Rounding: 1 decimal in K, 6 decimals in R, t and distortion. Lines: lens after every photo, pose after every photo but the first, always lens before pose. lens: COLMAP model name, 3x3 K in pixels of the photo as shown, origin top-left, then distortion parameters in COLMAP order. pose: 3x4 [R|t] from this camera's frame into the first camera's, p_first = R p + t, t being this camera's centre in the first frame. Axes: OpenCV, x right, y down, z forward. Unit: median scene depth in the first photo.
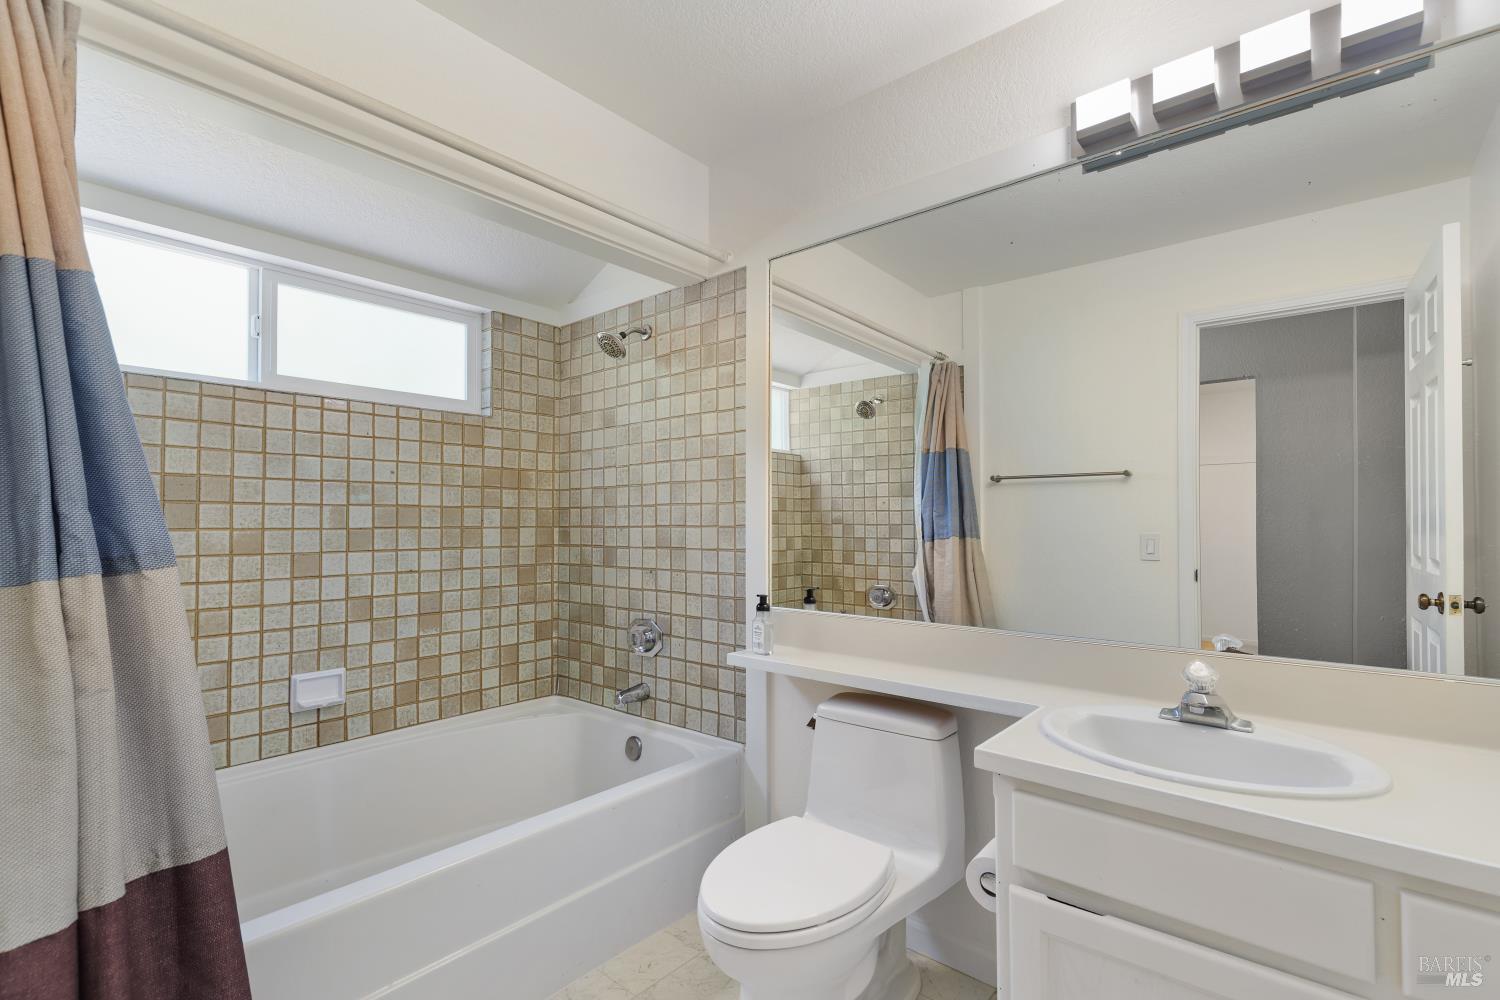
lens RADIAL K [[696.5, 0, 746.2], [0, 696.5, 518.1], [0, 0, 1]] dist [0.011001, 0.000001]
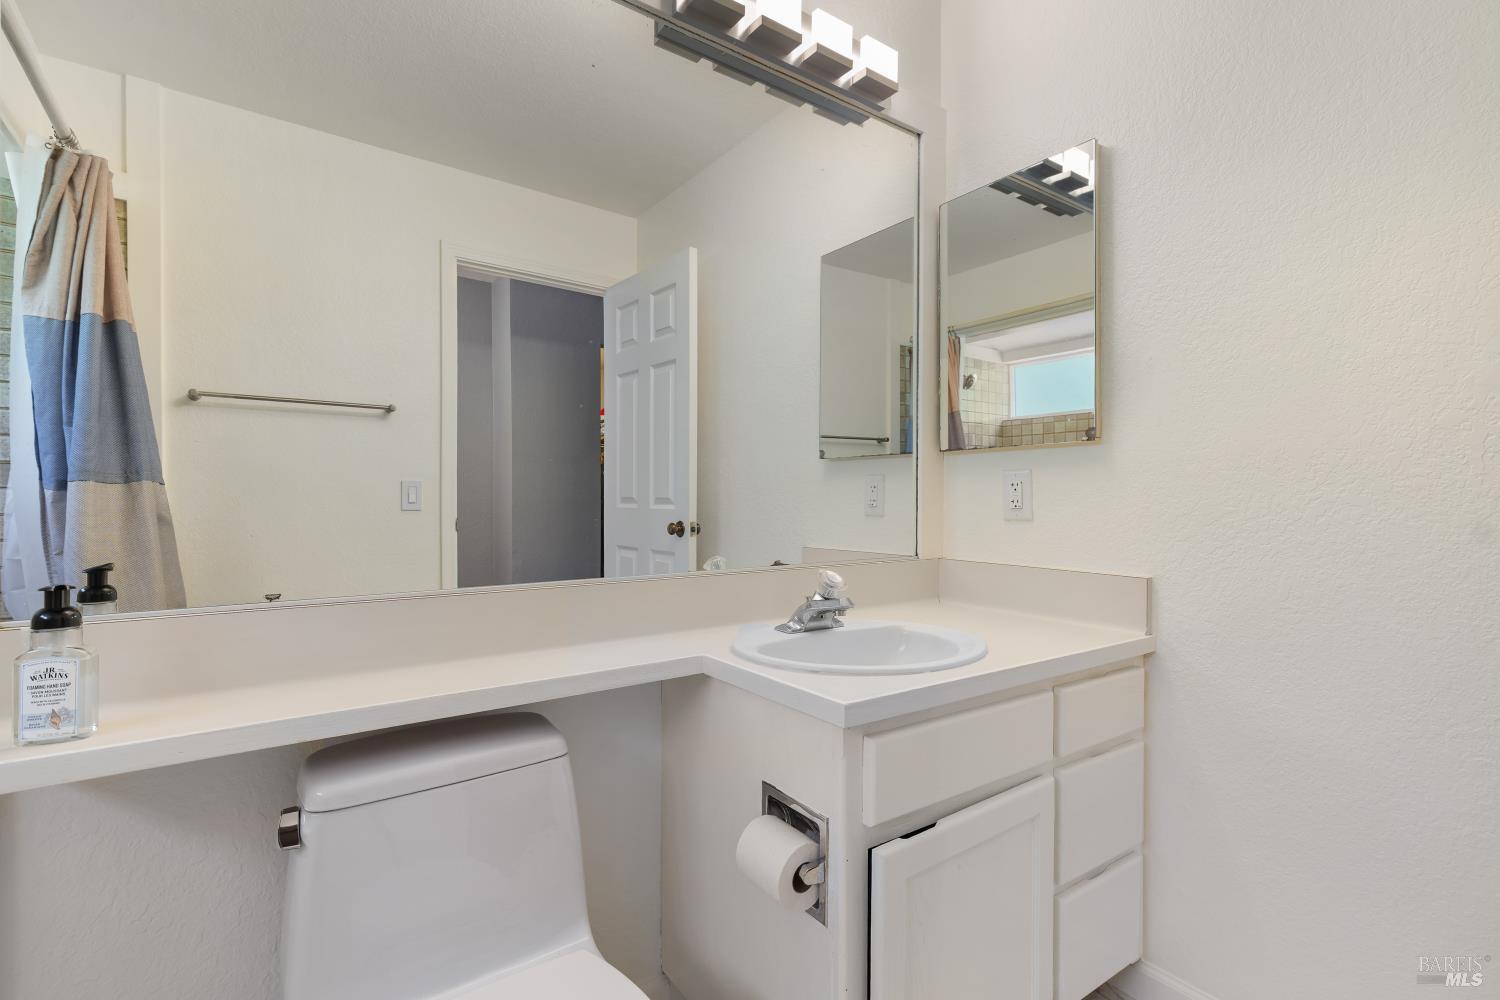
lens RADIAL K [[696.5, 0, 746.2], [0, 696.5, 518.1], [0, 0, 1]] dist [0.011001, 0.000001]
pose [[0.236766, -0.026221, 0.971213, -0.259929], [-0.006872, 0.999566, 0.028662, 0.059730], [-0.971542, -0.013461, 0.236483, 0.543952]]
